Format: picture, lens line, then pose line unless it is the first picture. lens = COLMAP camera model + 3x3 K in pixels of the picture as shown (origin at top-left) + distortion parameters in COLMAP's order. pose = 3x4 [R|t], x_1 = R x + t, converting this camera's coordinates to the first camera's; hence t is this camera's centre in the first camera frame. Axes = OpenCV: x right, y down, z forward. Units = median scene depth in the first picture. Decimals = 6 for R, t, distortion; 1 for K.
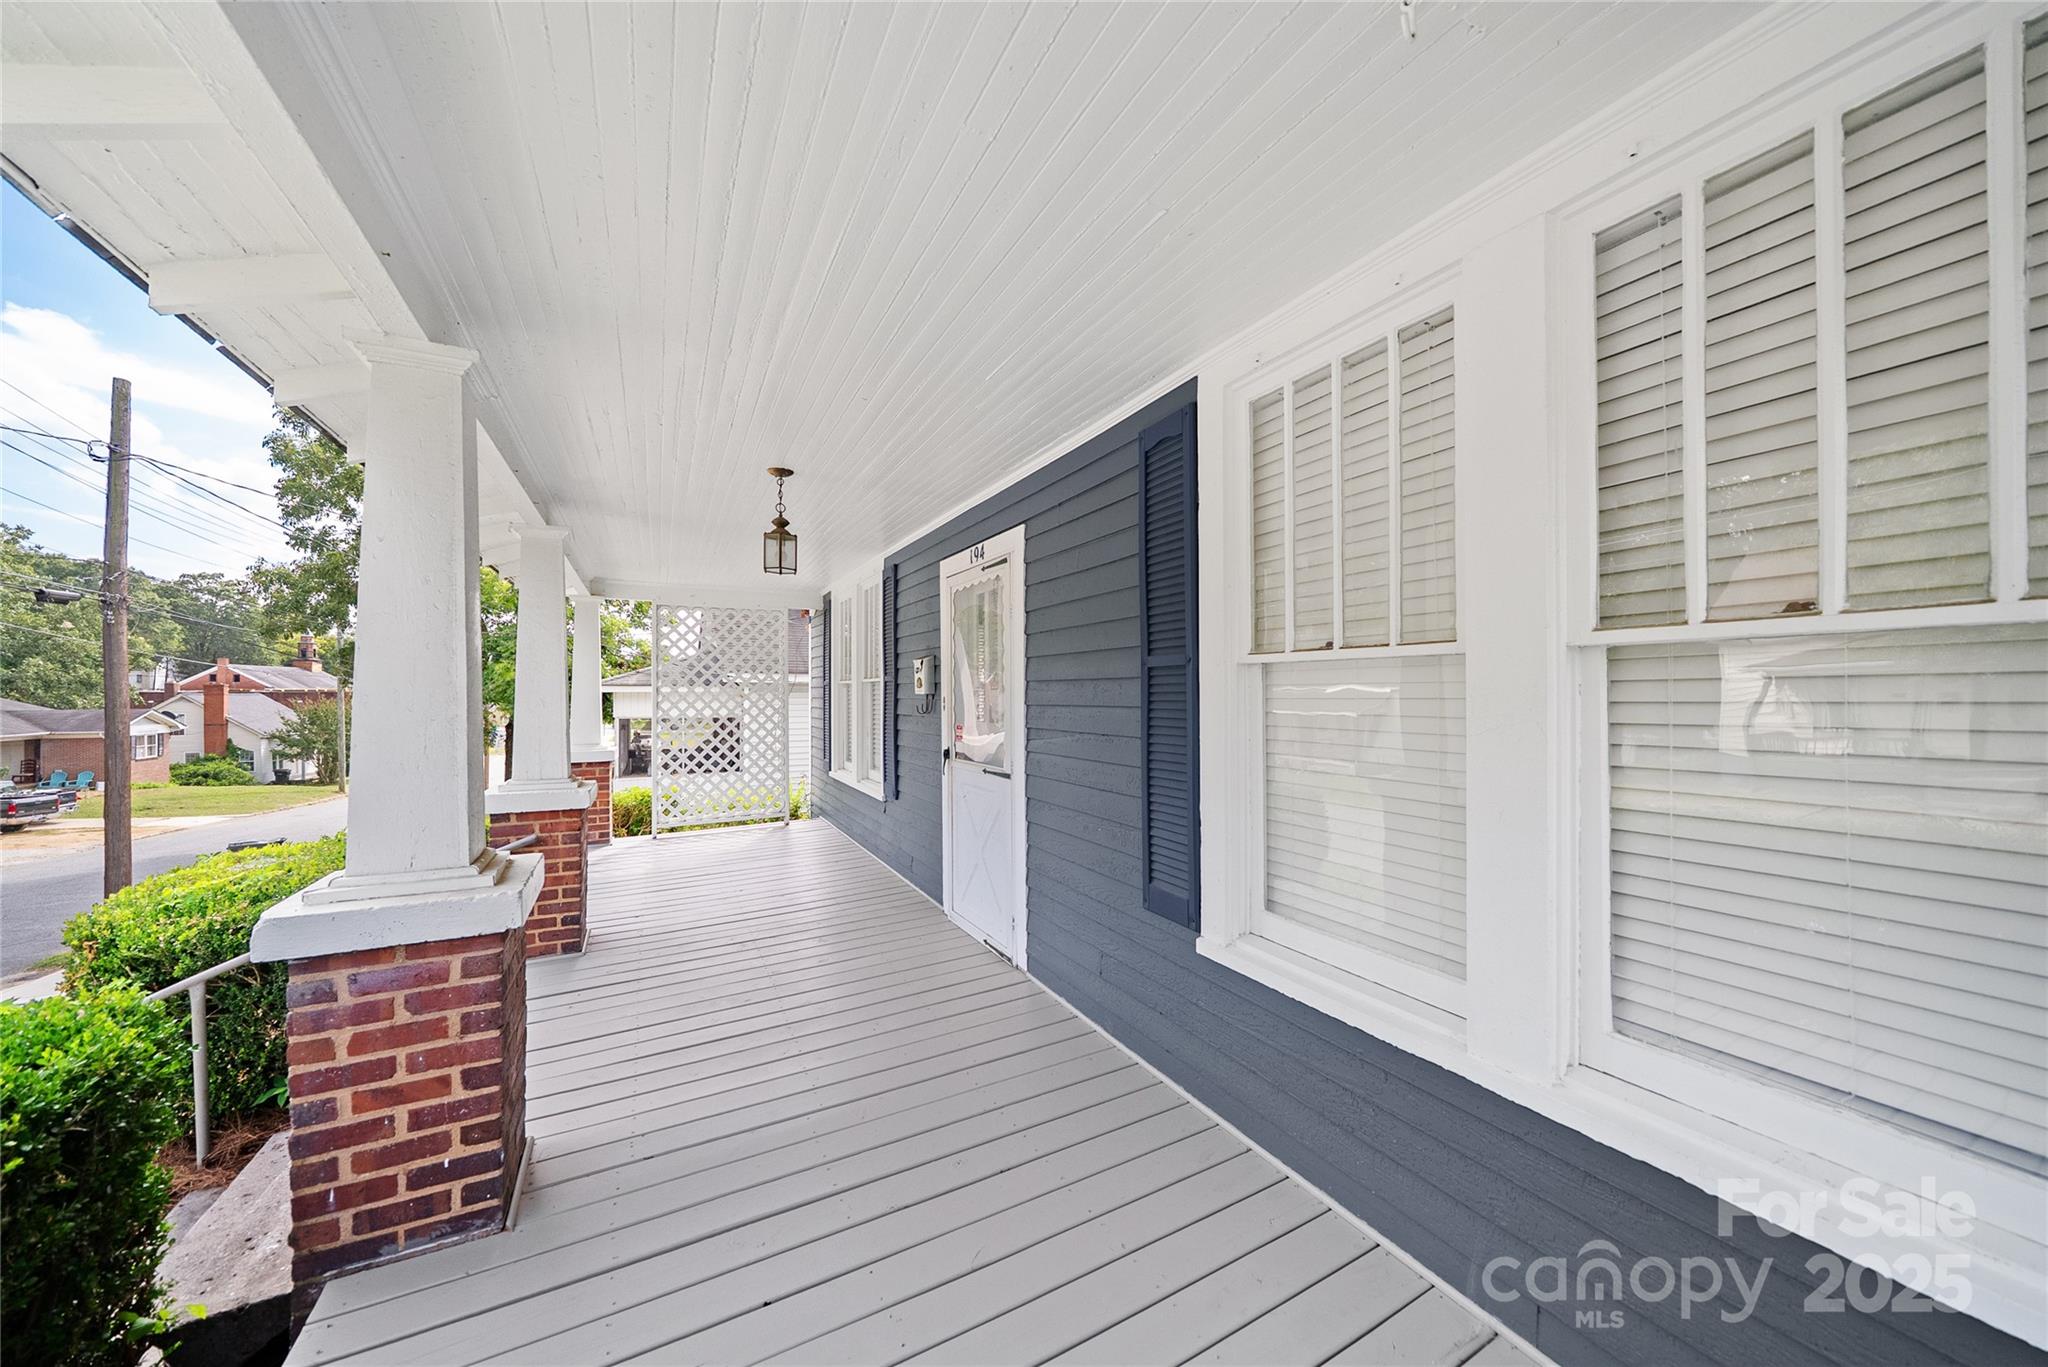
lens RADIAL K [[685.3, 0, 1016.4], [0, 685.3, 690.3], [0, 0, 1]] dist [0.000776, 0.000019]
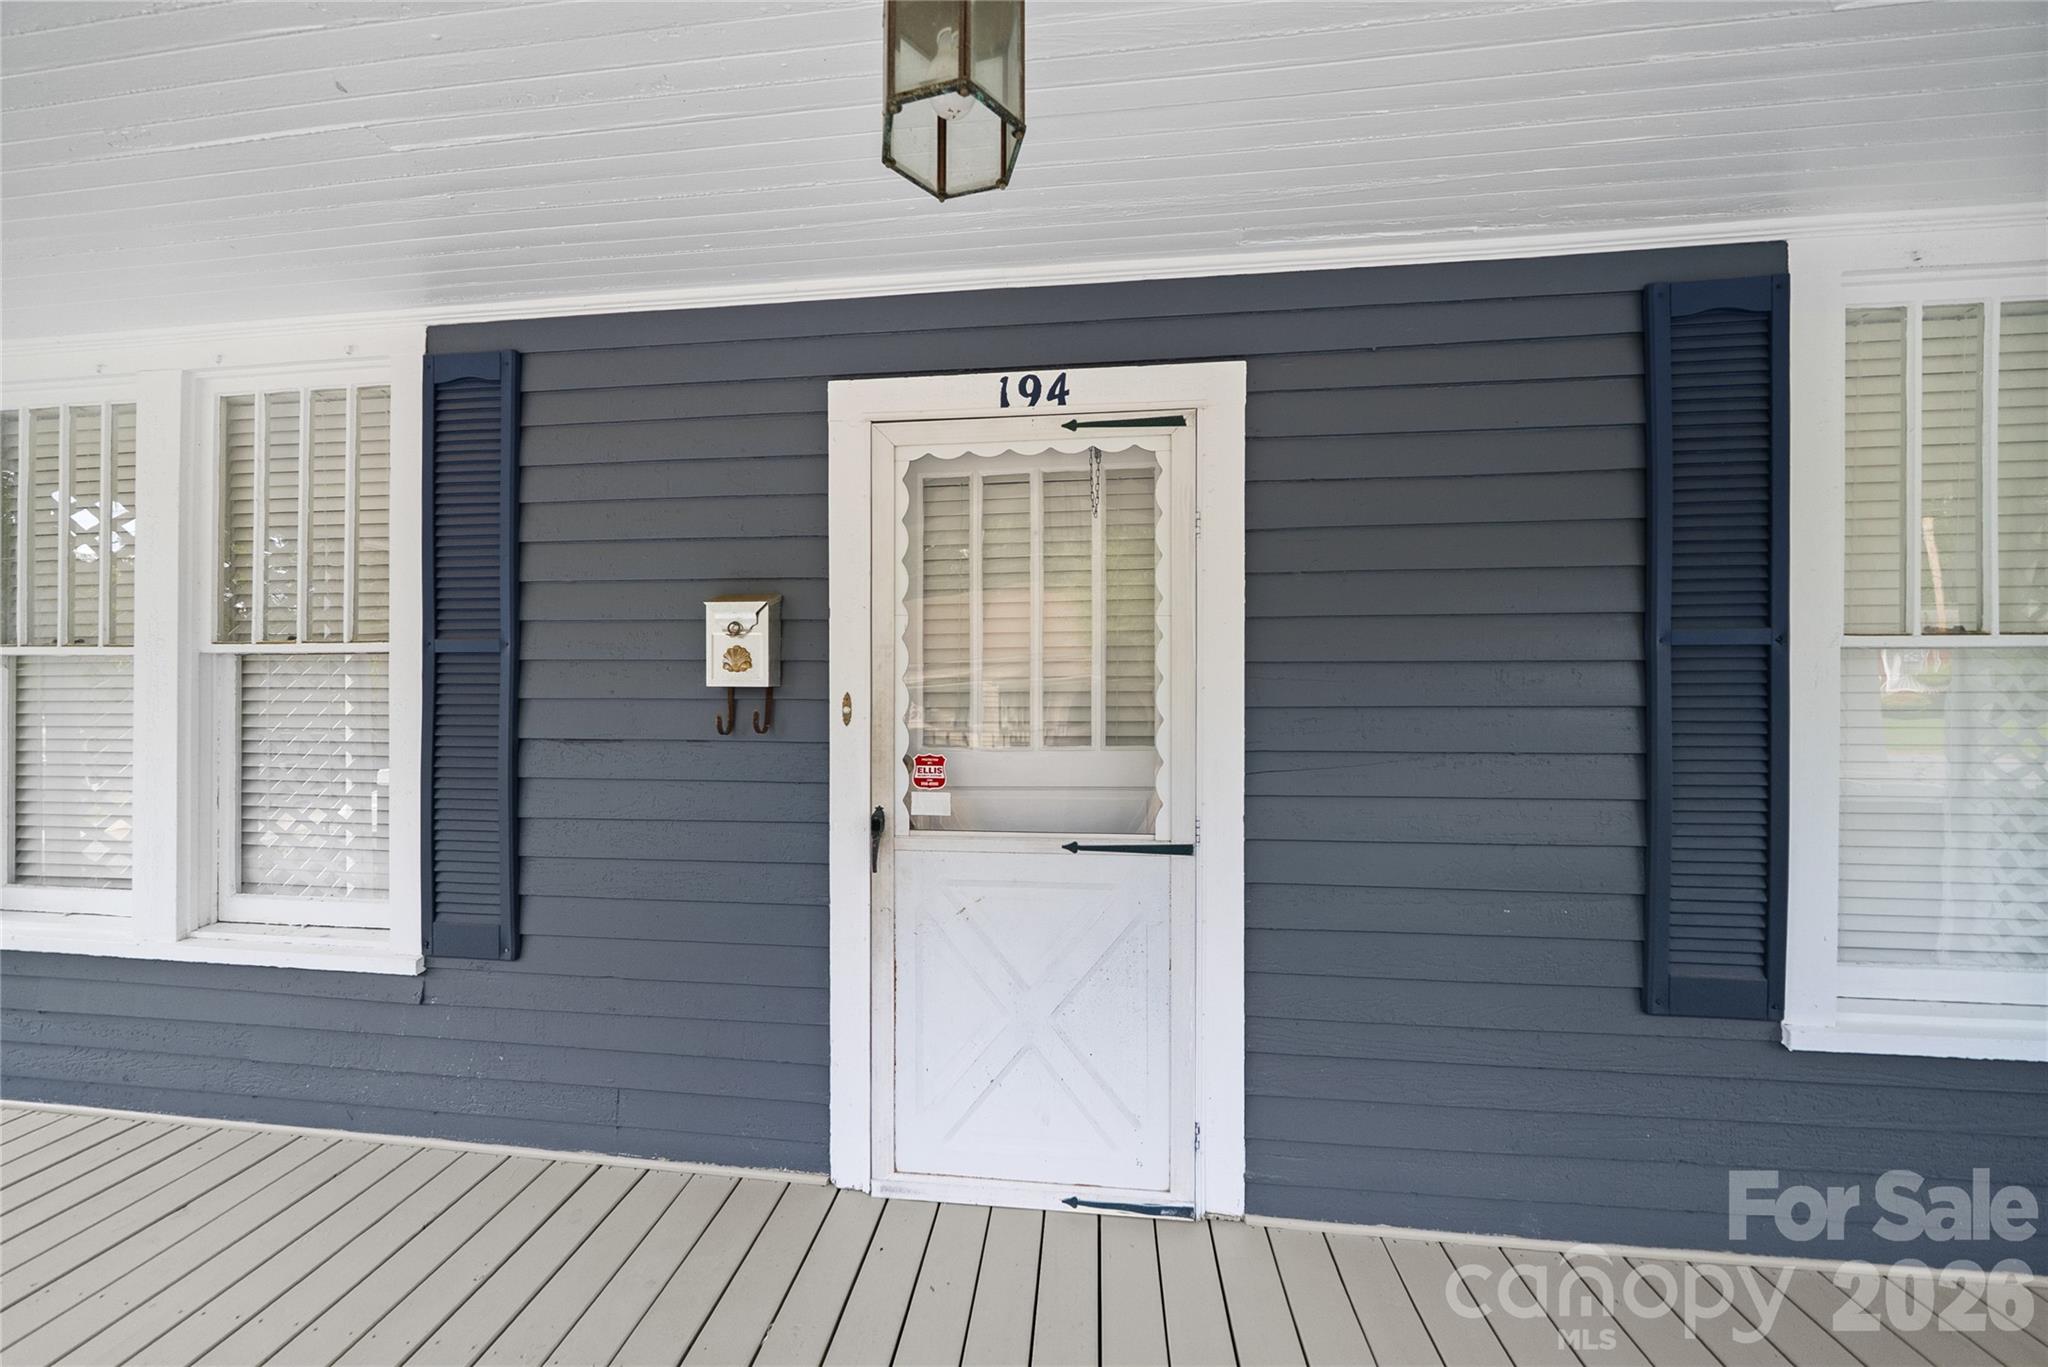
lens RADIAL K [[603.3, 0, 1024.0], [0, 603.3, 683.5], [0, 0, 1]] dist [-0.001793, -0.000094]
pose [[0.552474, 0.002065, 0.833527, -0.362016], [-0.003878, 0.999992, 0.000093, 0.002827], [-0.833521, -0.003284, 0.552478, 0.688440]]
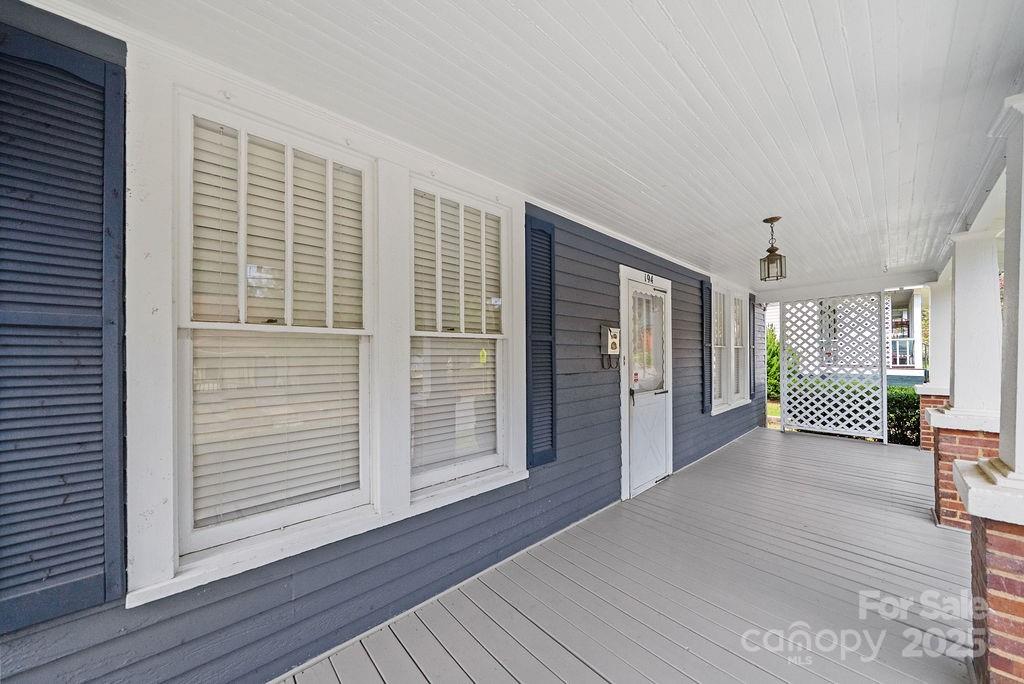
lens RADIAL K [[309.6, 0, 510.4], [0, 309.6, 350.2], [0, 0, 1]] dist [-0.010537, -0.000058]
pose [[-0.185712, 0.011139, 0.982541, -0.712573], [-0.003290, 0.999923, -0.011958, 0.005476], [-0.982599, -0.005453, -0.185661, 1.346344]]
